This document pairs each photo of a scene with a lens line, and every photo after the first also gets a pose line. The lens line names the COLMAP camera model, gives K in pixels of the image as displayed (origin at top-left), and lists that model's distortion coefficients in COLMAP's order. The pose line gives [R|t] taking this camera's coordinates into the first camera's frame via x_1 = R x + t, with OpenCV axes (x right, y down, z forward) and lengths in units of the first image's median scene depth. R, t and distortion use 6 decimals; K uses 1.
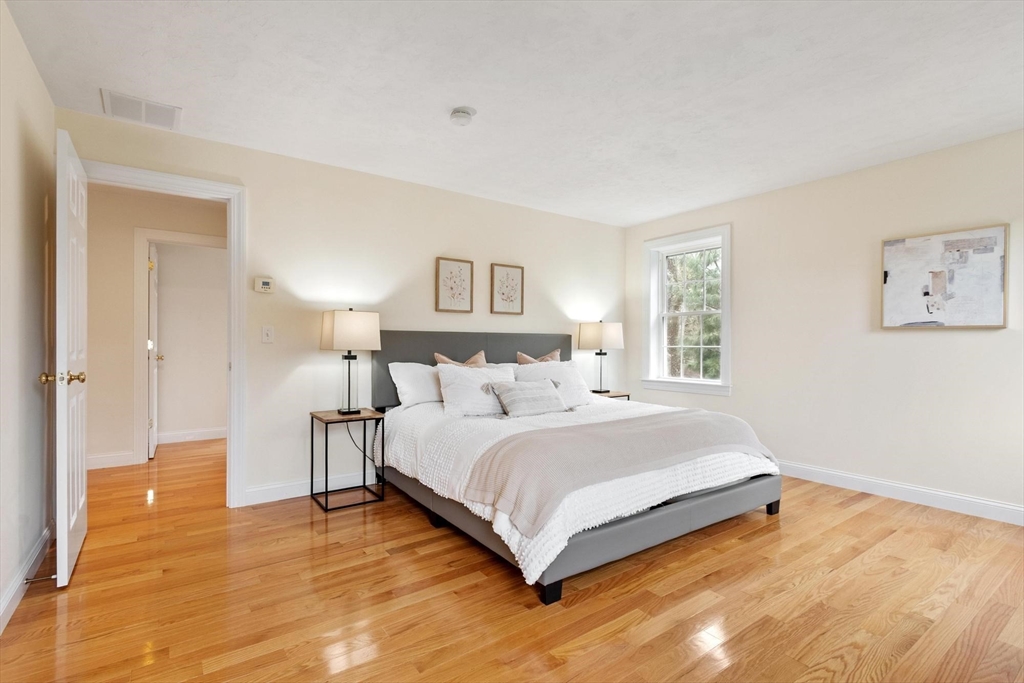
lens RADIAL K [[484.4, 0, 514.4], [0, 484.4, 348.2], [0, 0, 1]] dist [0.000514, 0.000282]
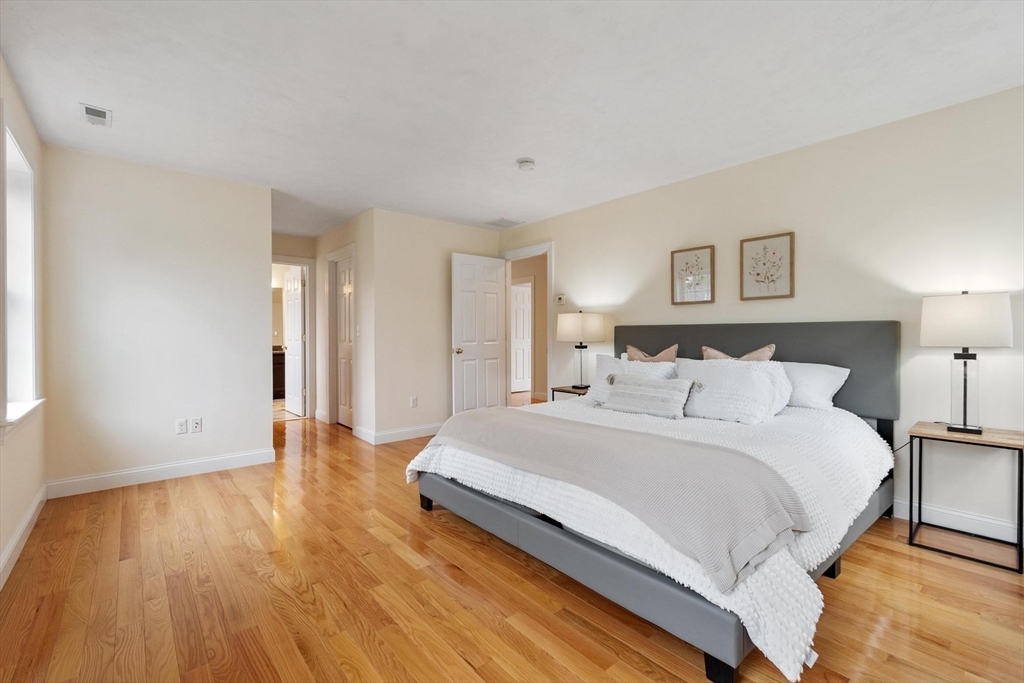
lens RADIAL K [[462.2, 0, 510.4], [0, 462.2, 341.2], [0, 0, 1]] dist [0.000526, -0.000134]
pose [[0.064516, 0.005698, -0.997900, 0.745944], [-0.010630, 0.999931, 0.005023, -0.001861], [0.997860, 0.010283, 0.064572, 0.574638]]
